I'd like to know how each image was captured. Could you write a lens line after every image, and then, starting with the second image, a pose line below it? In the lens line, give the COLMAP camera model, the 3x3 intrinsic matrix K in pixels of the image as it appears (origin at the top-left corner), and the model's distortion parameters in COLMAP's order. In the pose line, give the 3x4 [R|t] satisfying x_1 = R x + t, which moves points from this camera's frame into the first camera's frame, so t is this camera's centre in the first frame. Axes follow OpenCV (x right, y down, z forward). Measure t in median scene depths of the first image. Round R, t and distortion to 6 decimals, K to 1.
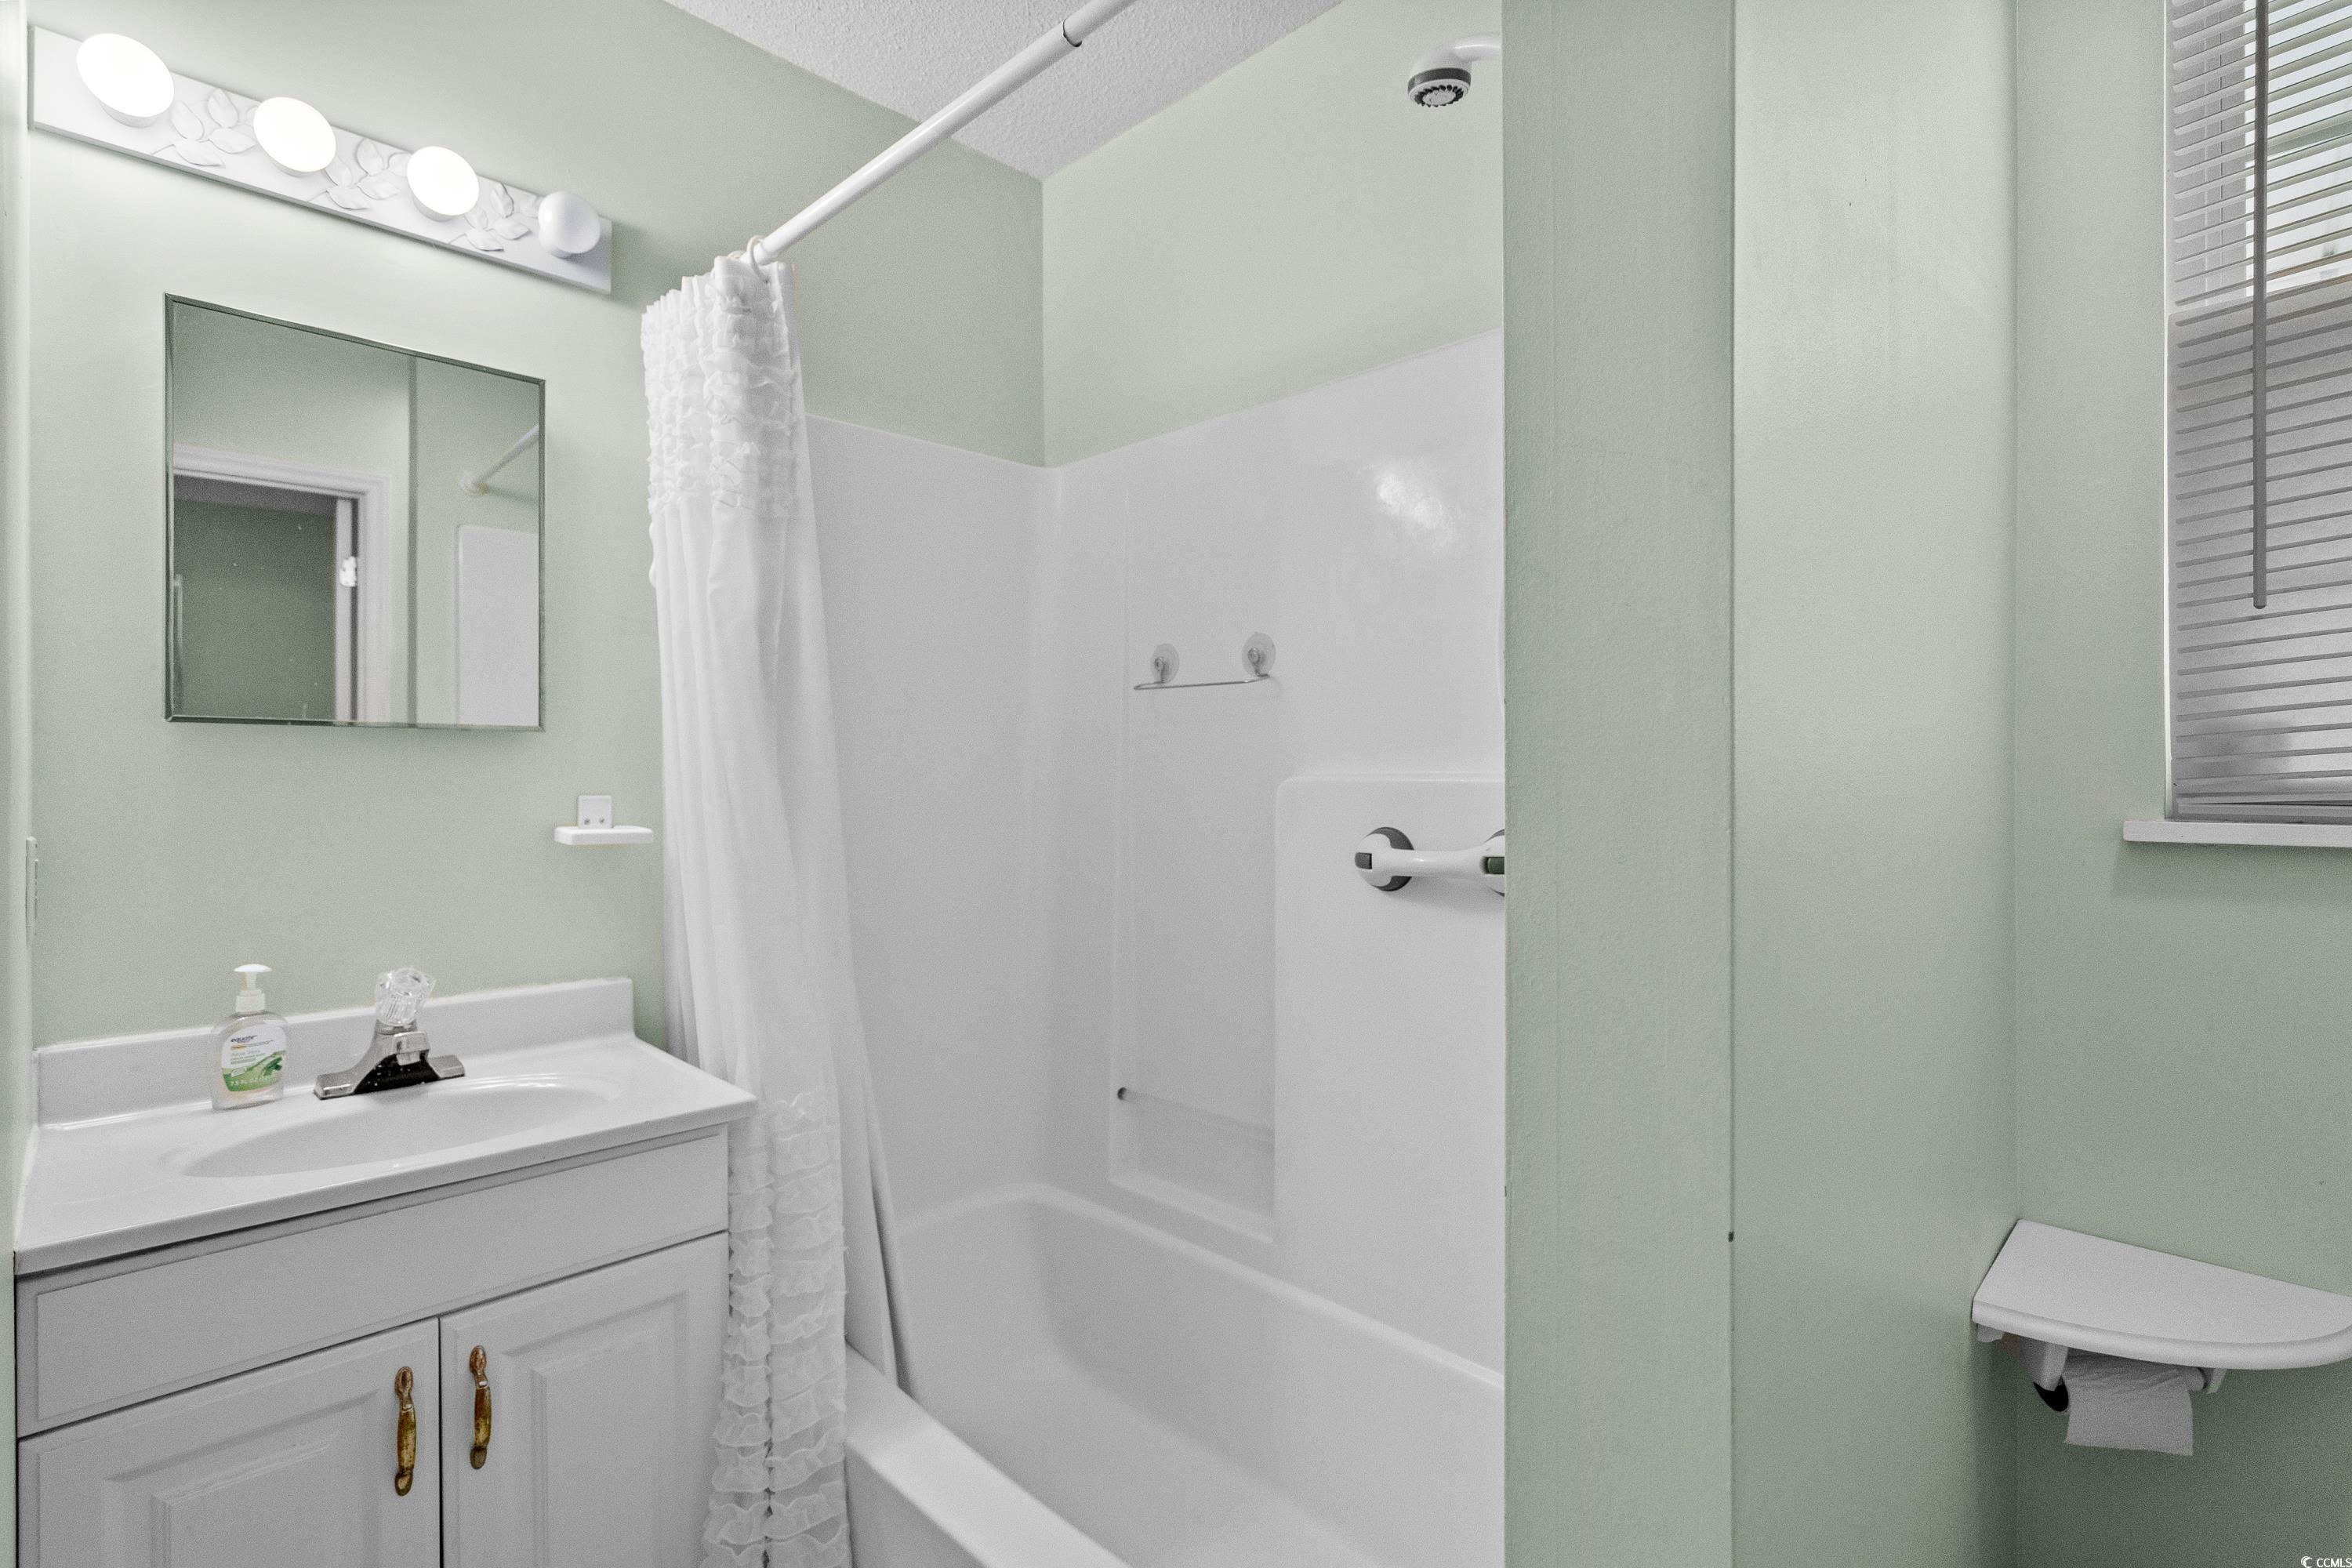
lens RADIAL K [[1083.5, 0, 1165.2], [0, 1083.5, 782.4], [0, 0, 1]] dist [-0.005975, 0.001044]
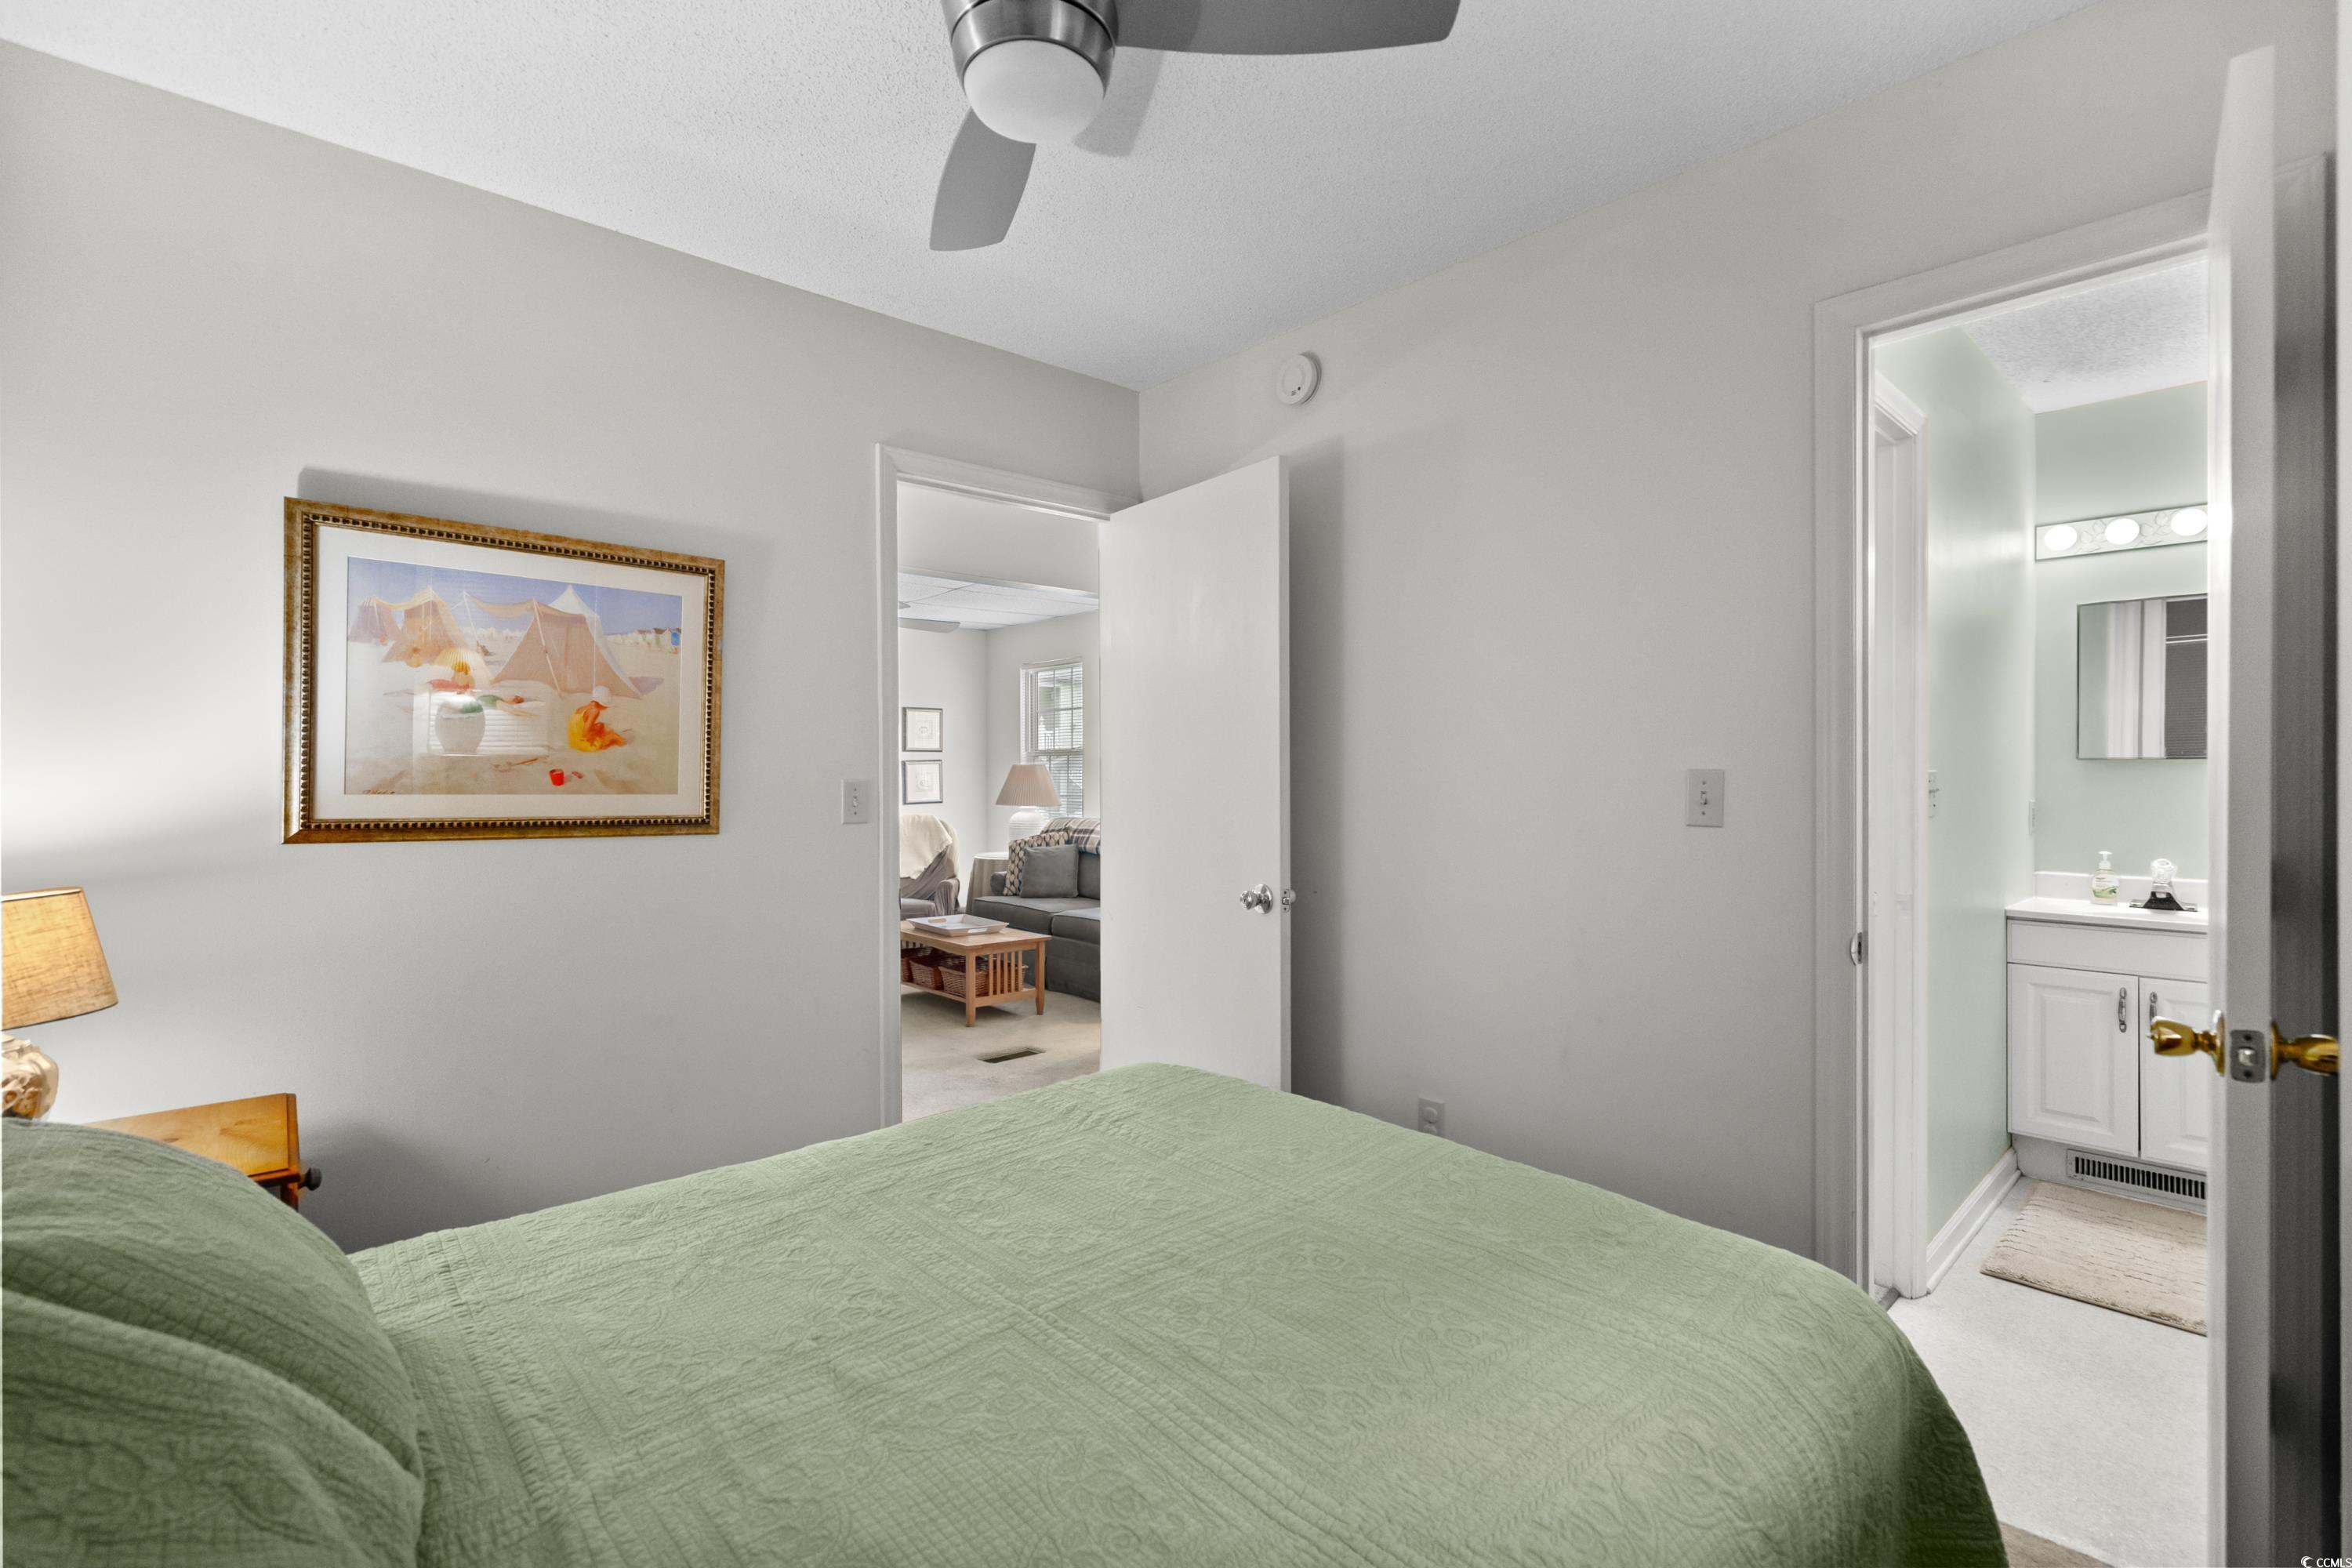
lens RADIAL K [[1050.0, 0, 1168.2], [0, 1050.0, 775.8], [0, 0, 1]] dist [0.003514, 0.000412]
pose [[-0.044312, 0.004449, -0.999008, 2.120558], [-0.002961, 0.999985, 0.004585, -0.024827], [0.999013, 0.003161, -0.044298, -1.362108]]
